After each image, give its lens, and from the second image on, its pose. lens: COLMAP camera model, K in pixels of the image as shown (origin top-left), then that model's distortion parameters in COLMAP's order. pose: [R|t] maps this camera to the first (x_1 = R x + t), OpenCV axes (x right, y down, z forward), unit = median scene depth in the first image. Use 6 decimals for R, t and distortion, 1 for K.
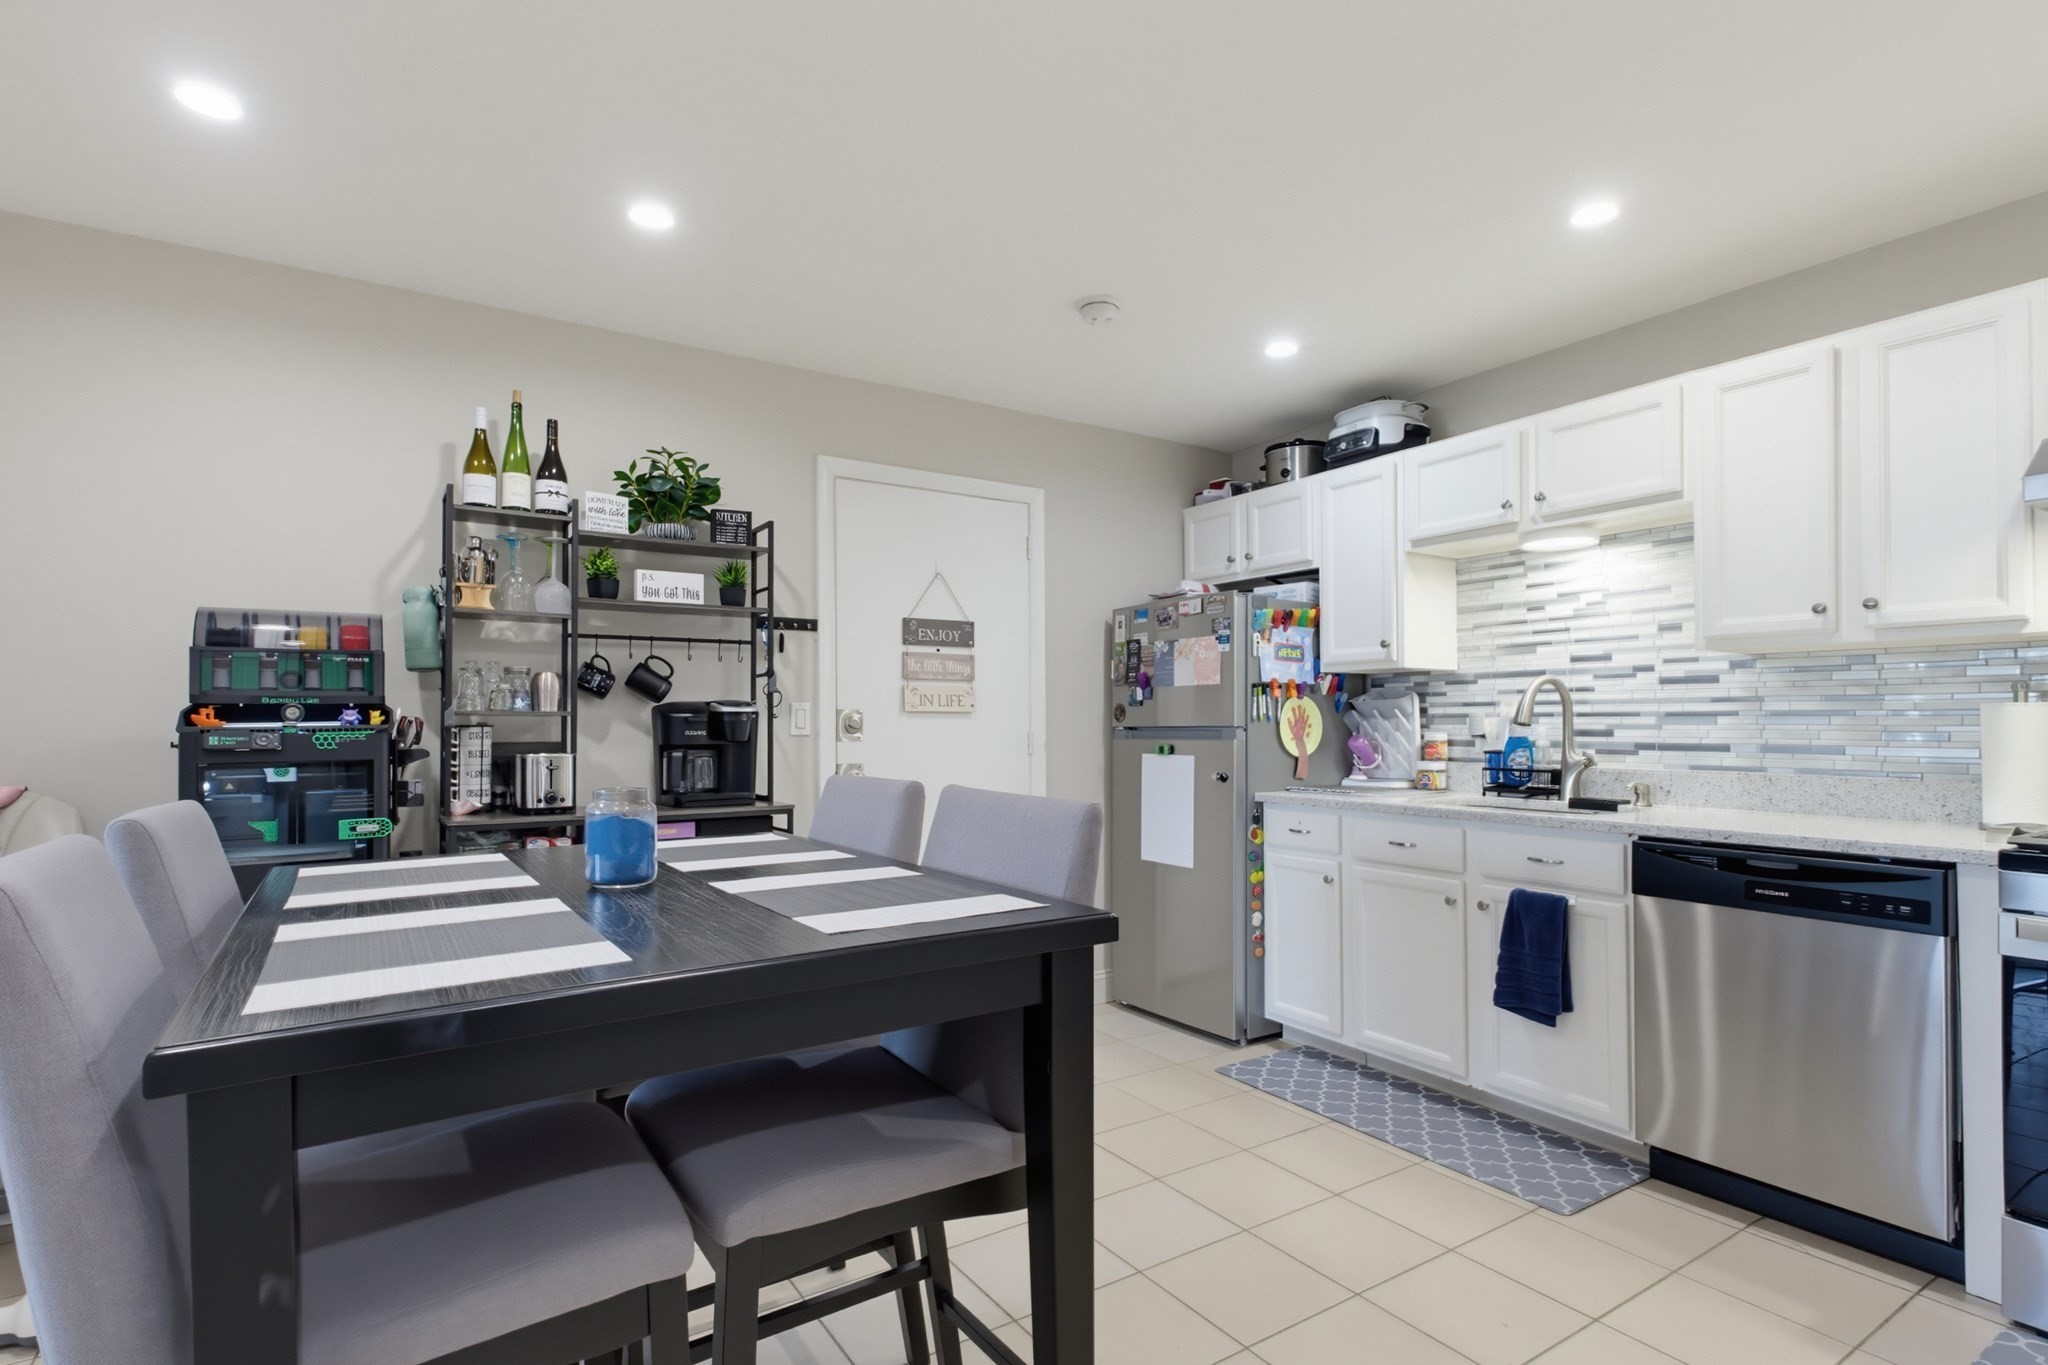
lens RADIAL K [[986.8, 0, 1076.6], [0, 986.8, 708.1], [0, 0, 1]] dist [0.017392, -0.004737]
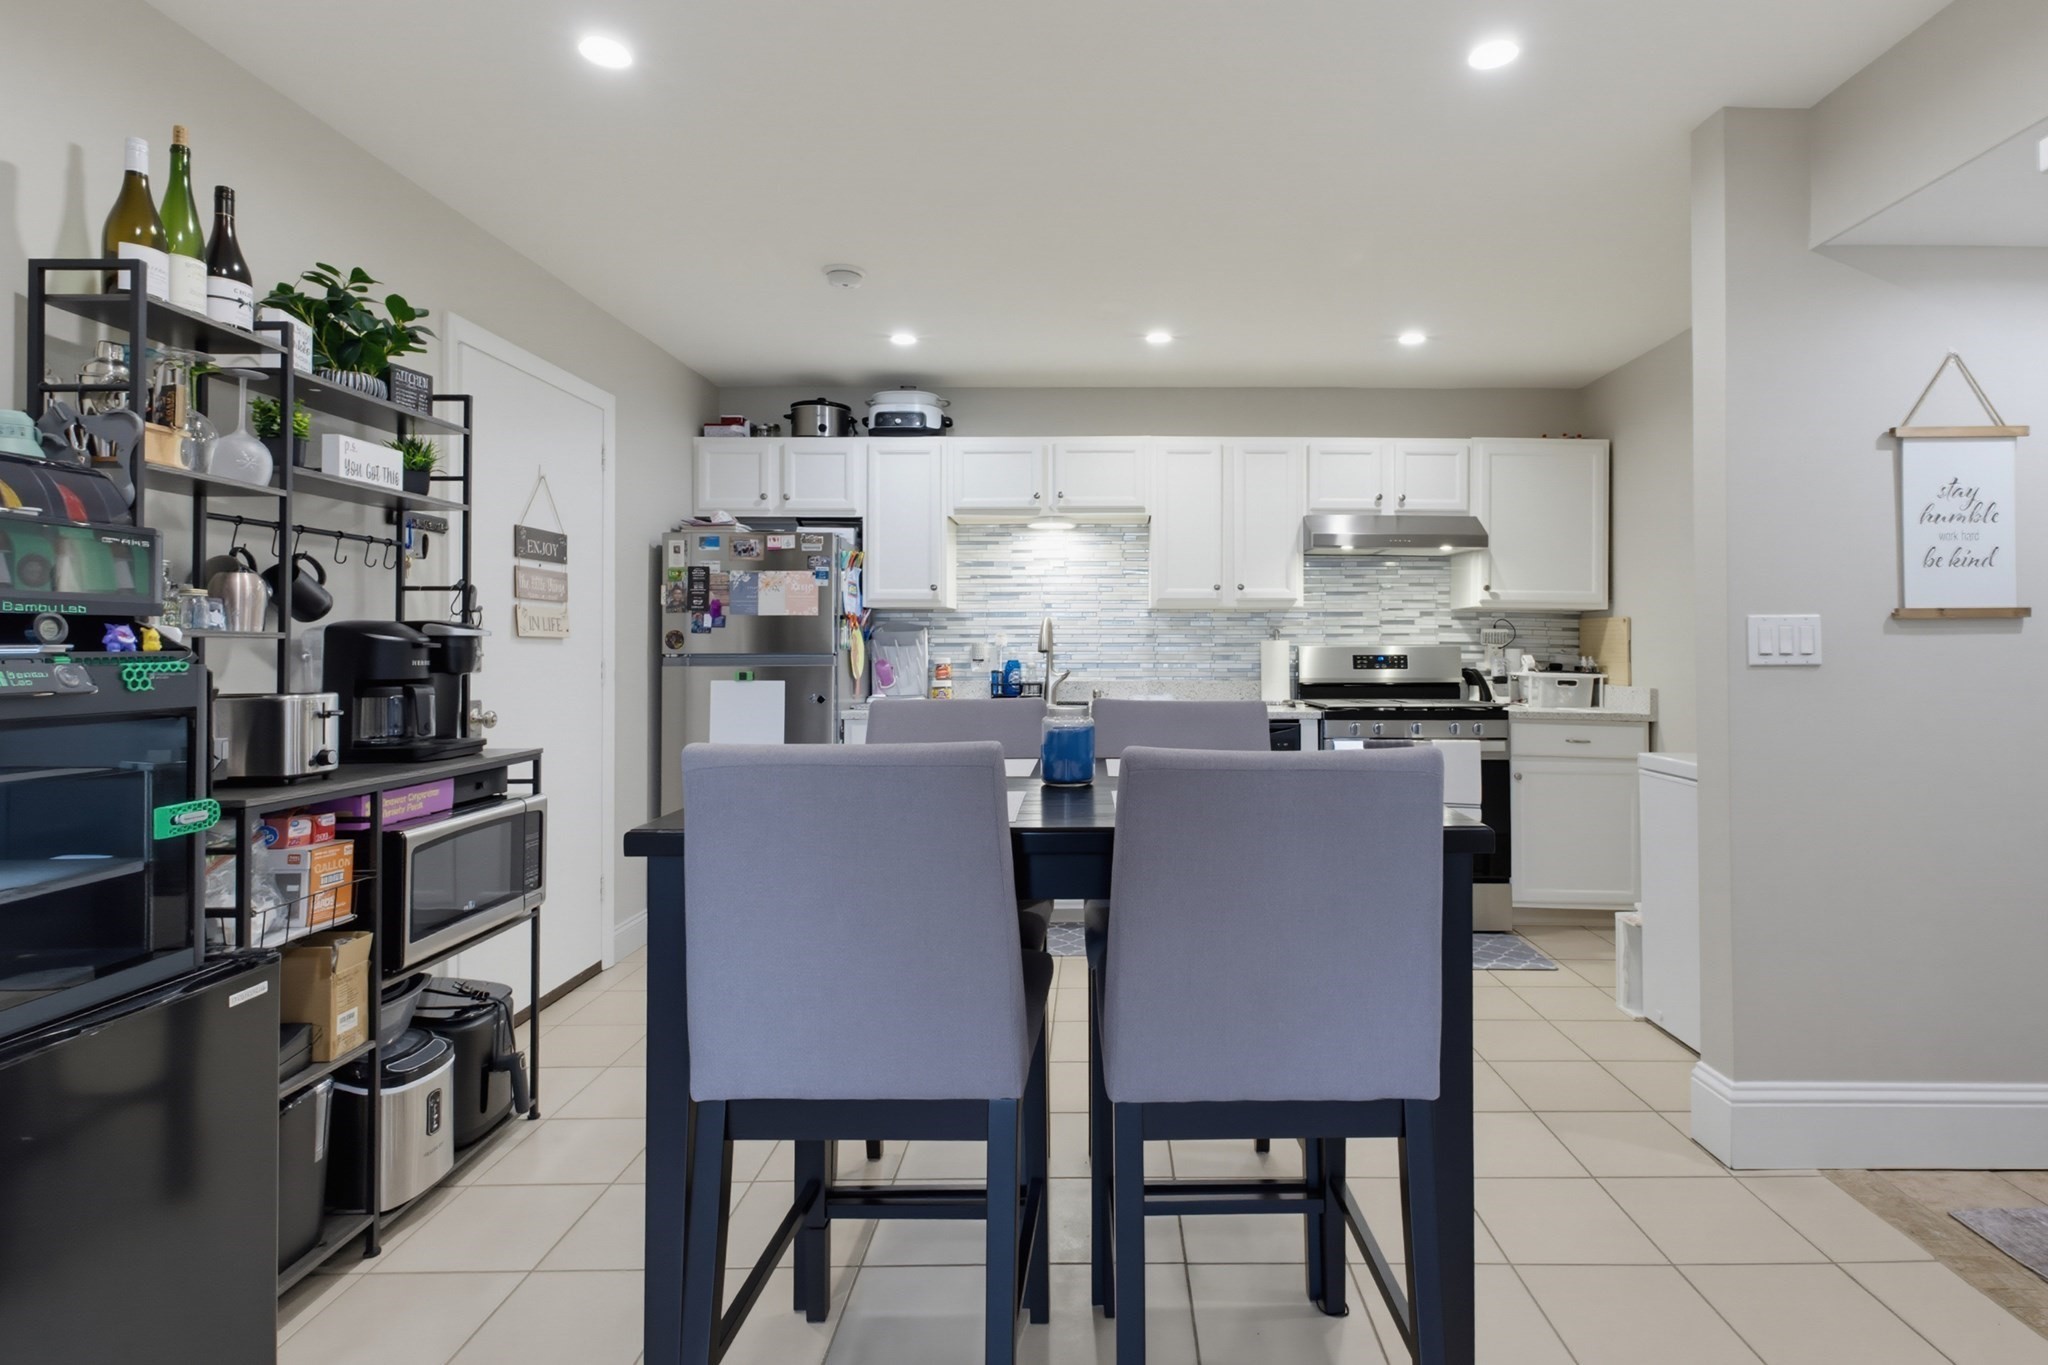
lens RADIAL K [[986.8, 0, 1101.4], [0, 986.8, 623.0], [0, 0, 1]] dist [0.017392, -0.004737]
pose [[0.555210, 0.022504, 0.831406, -0.625068], [-0.010435, 0.999744, -0.020091, 0.003926], [-0.831645, 0.002479, 0.555303, 0.126414]]
